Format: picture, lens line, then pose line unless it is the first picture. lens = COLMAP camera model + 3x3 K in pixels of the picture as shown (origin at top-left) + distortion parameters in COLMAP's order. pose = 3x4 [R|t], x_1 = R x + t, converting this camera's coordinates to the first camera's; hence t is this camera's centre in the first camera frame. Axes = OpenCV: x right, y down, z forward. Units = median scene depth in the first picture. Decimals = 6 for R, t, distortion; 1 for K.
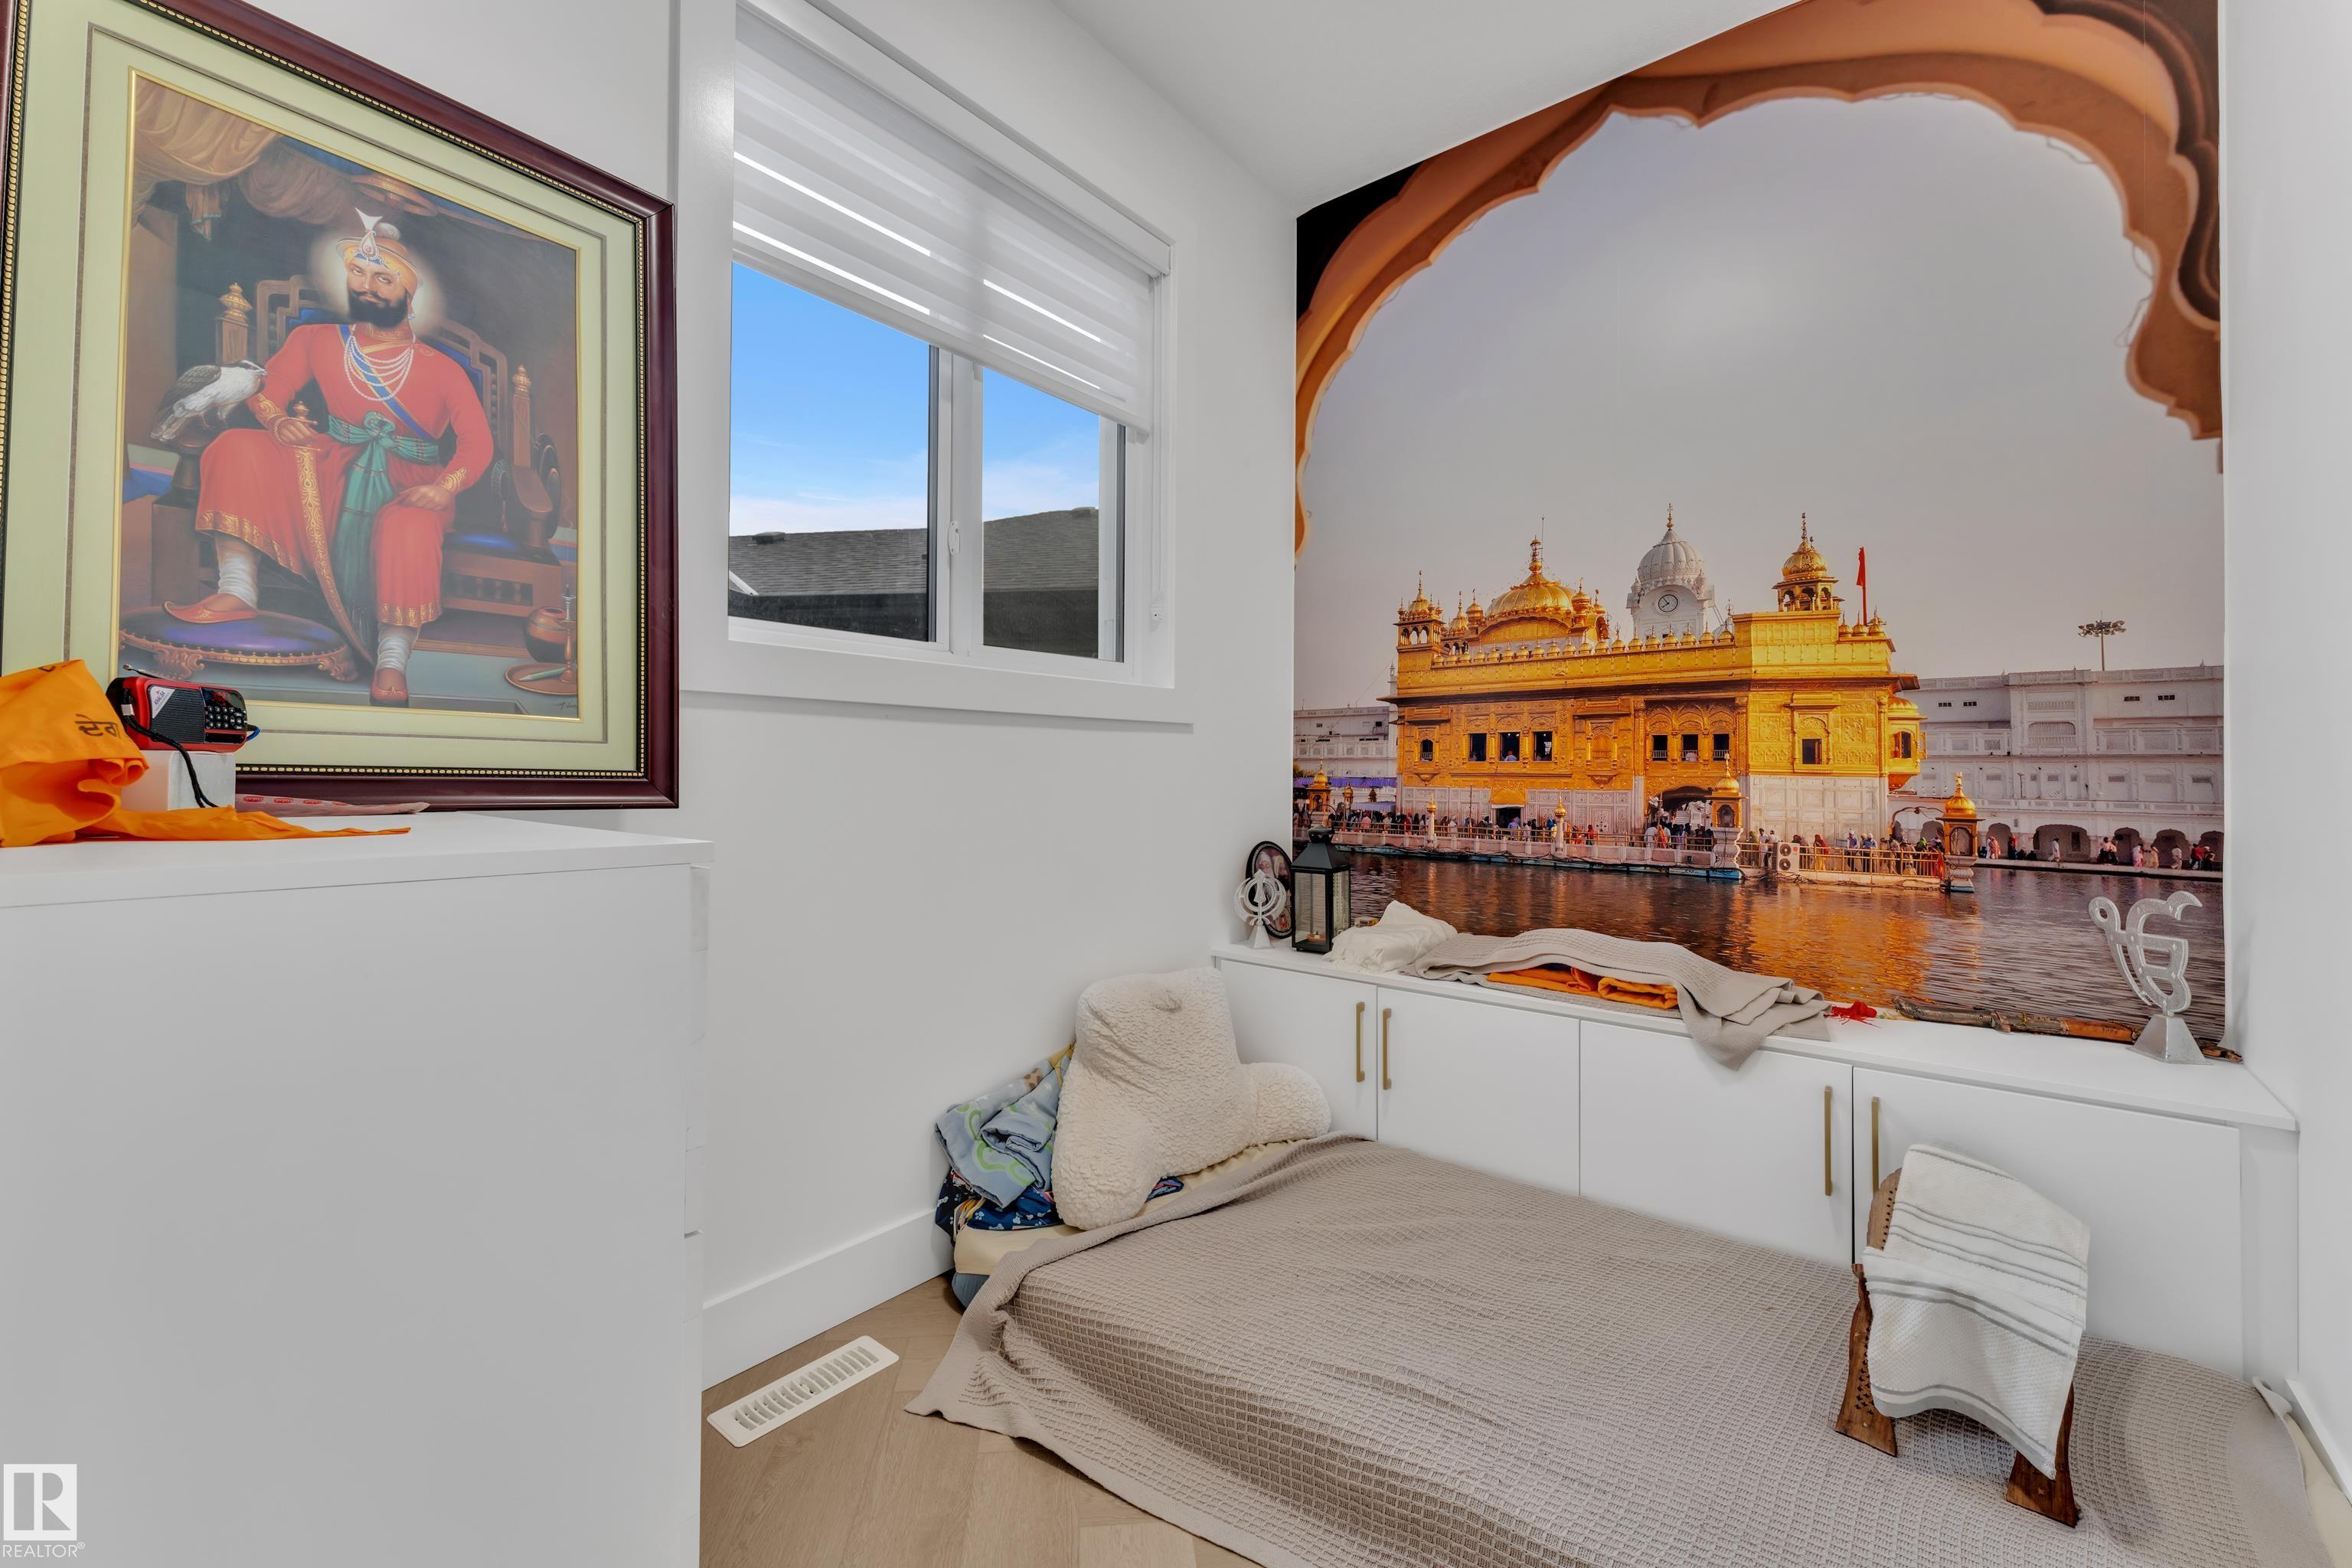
lens RADIAL K [[953.7, 0, 1182.4], [0, 953.7, 774.7], [0, 0, 1]] dist [0.002230, 0.000736]
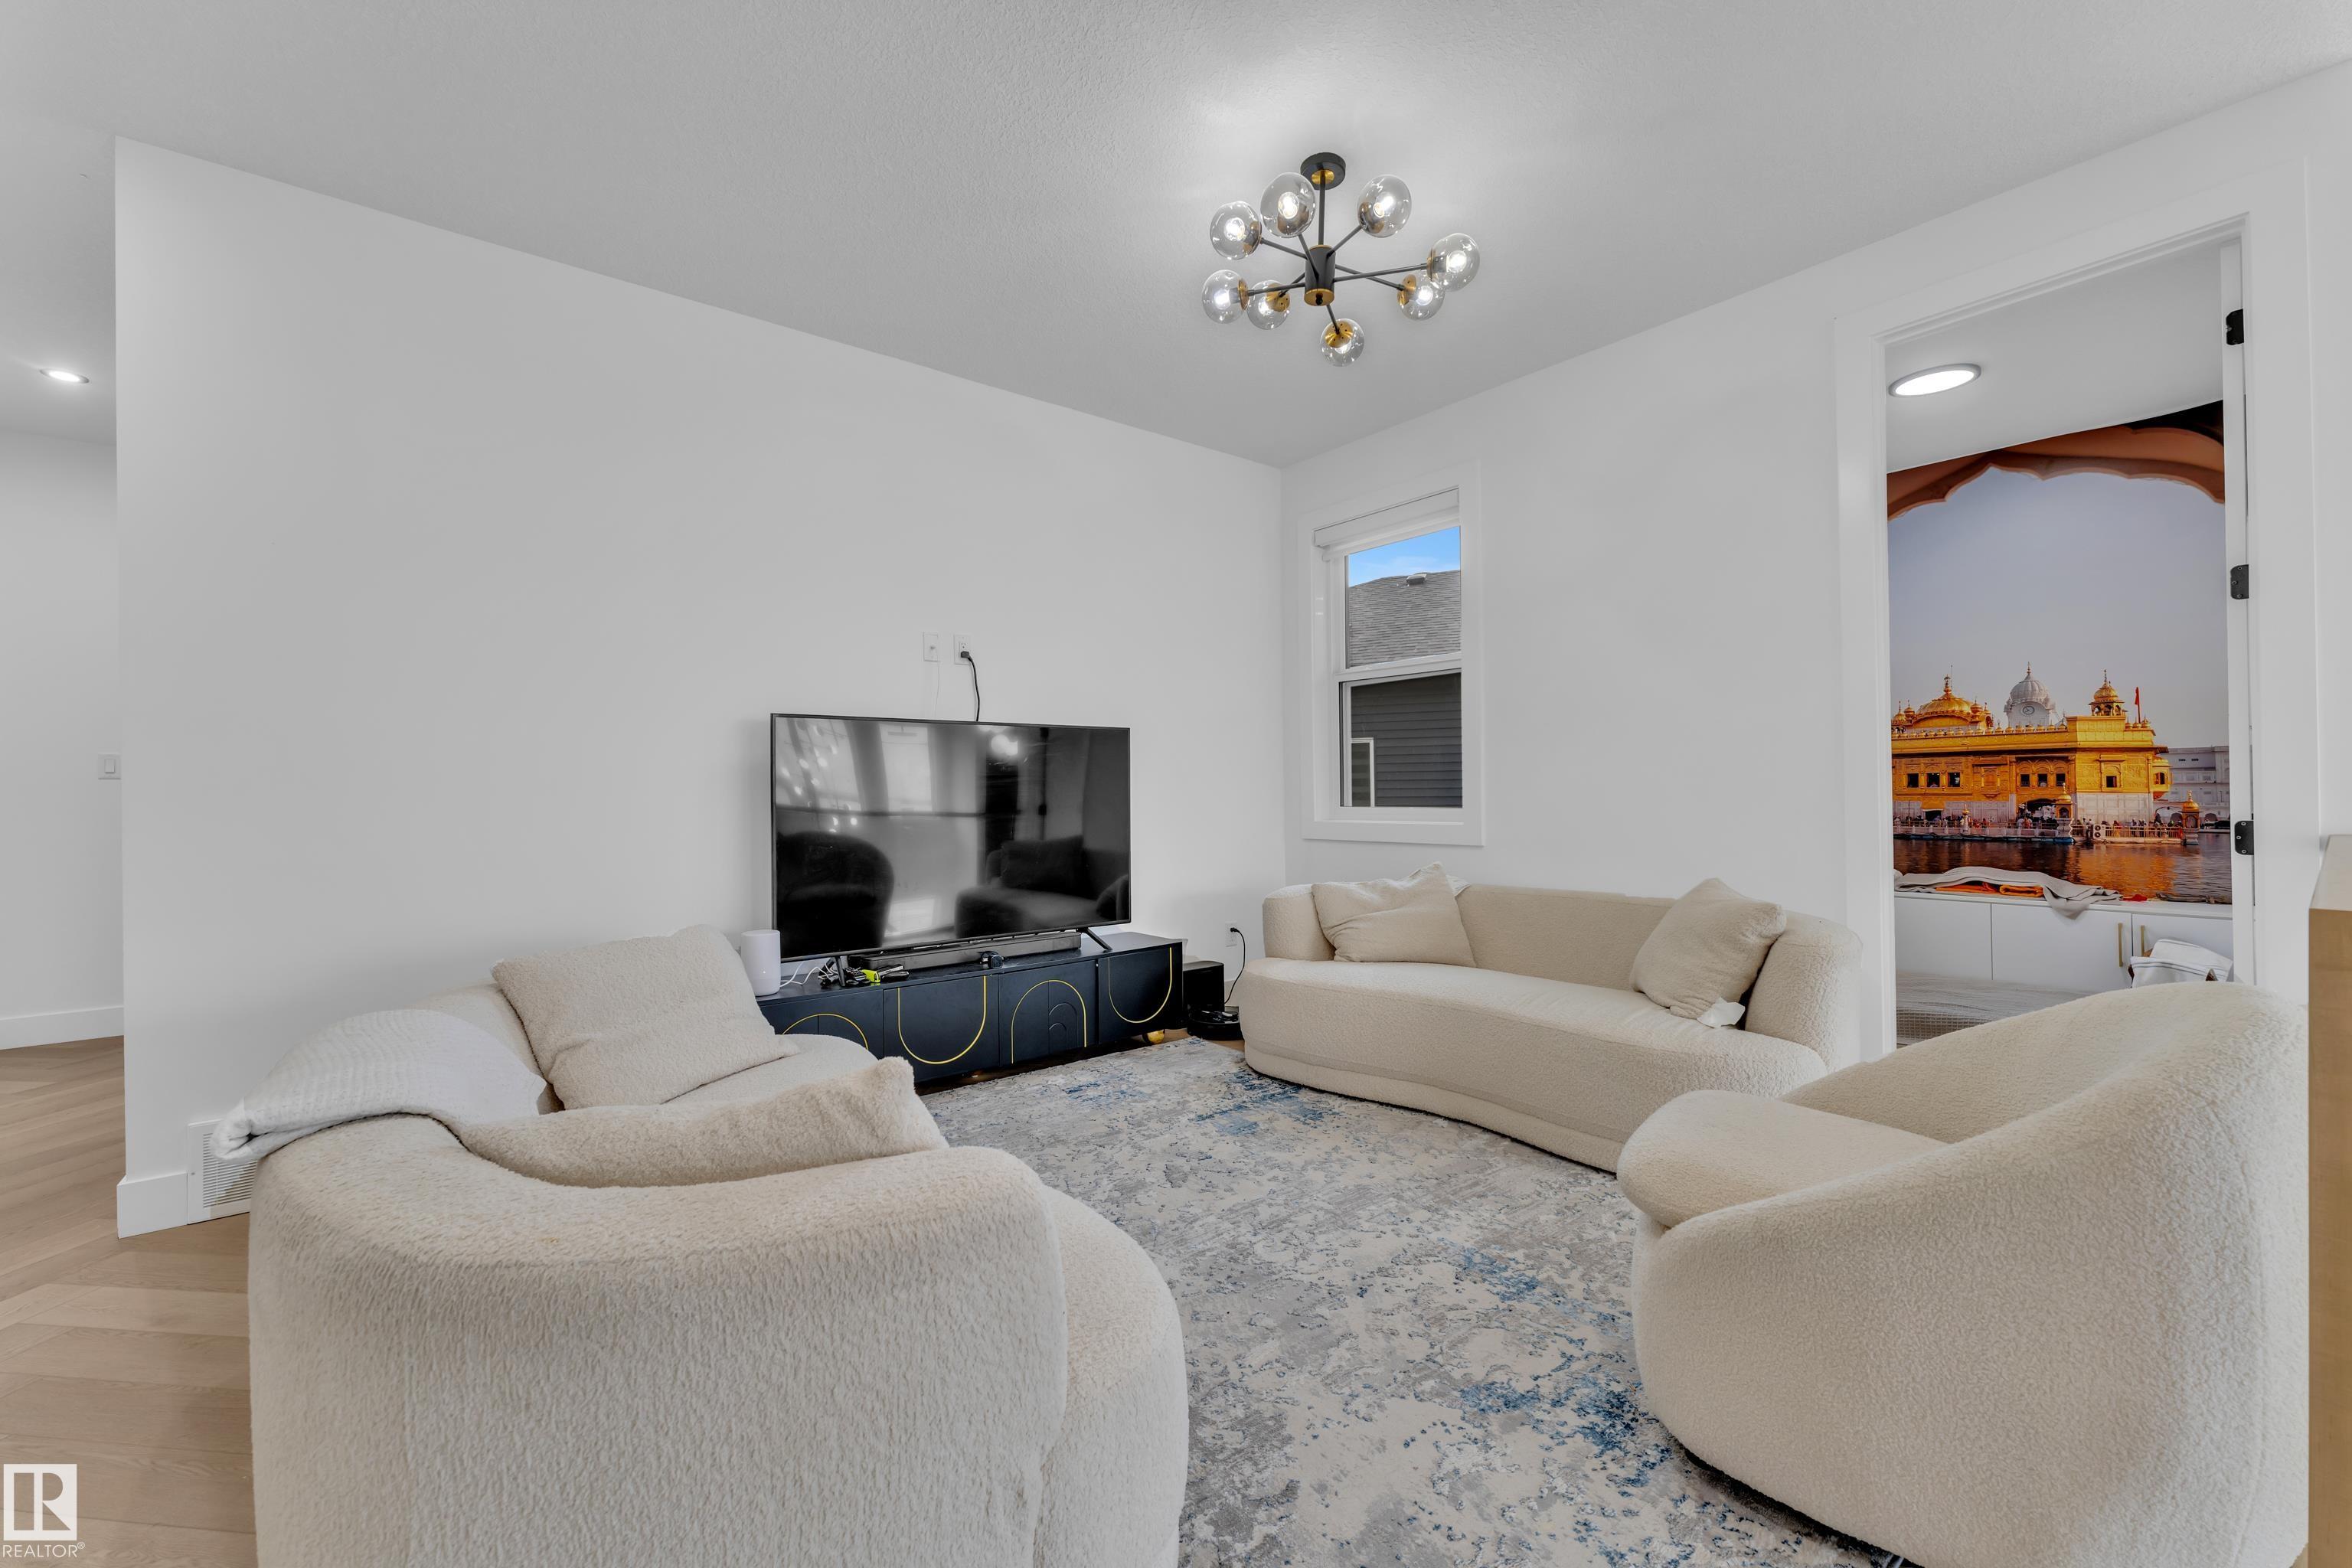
lens RADIAL K [[953.7, 0, 1170.7], [0, 953.7, 796.8], [0, 0, 1]] dist [0.002230, 0.000736]
pose [[0.978802, -0.015786, -0.204197, -0.932766], [0.015957, 0.999872, -0.000807, -0.021605], [0.204184, -0.002469, 0.978929, -1.474429]]
